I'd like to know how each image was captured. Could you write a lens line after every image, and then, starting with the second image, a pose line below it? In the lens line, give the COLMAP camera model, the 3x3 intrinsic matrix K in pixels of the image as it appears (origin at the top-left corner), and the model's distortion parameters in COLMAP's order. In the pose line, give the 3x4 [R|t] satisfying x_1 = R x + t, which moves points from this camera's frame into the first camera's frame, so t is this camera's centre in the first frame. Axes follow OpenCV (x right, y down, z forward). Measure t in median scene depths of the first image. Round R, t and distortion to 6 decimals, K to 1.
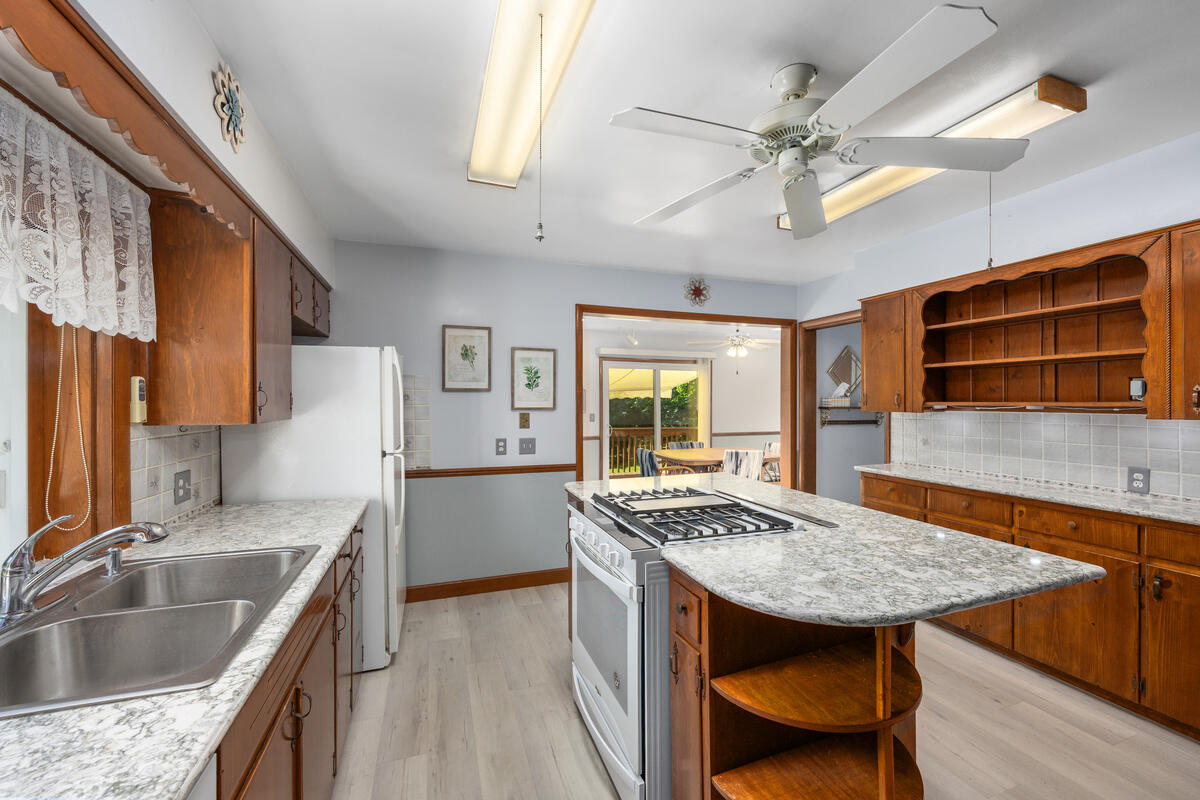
lens RADIAL K [[495.4, 0, 596.4], [0, 495.4, 399.6], [0, 0, 1]] dist [-0.002137, -0.000477]
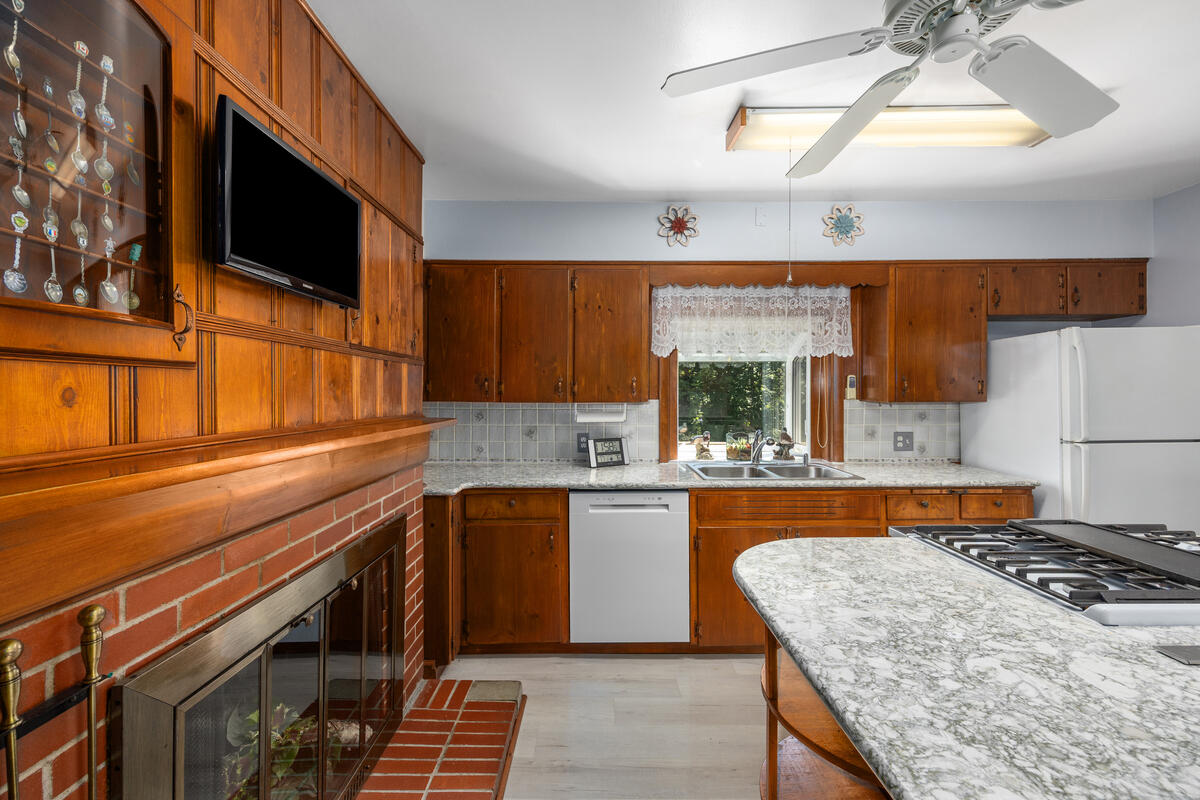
lens RADIAL K [[495.4, 0, 608.7], [0, 495.4, 392.5], [0, 0, 1]] dist [-0.002137, -0.000477]
pose [[-0.325205, 0.001930, -0.945641, 1.359452], [0.001758, 0.999997, 0.001436, 0.020022], [0.945642, -0.001195, -0.325208, 0.843890]]
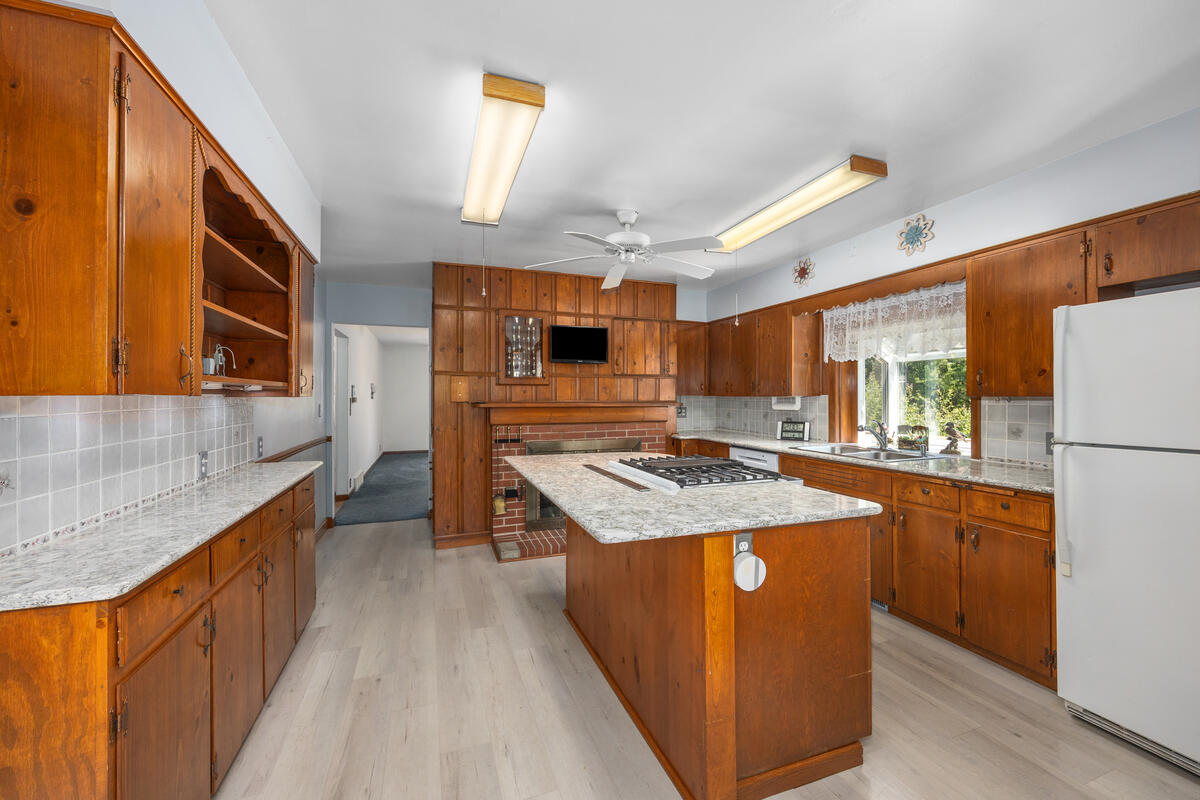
lens RADIAL K [[495.4, 0, 611.2], [0, 495.4, 398.3], [0, 0, 1]] dist [-0.002137, -0.000477]
pose [[-0.999796, 0.005144, -0.019533, 0.530806], [0.005041, 0.999973, 0.005301, 0.053403], [0.019559, 0.005201, -0.999795, 3.276866]]
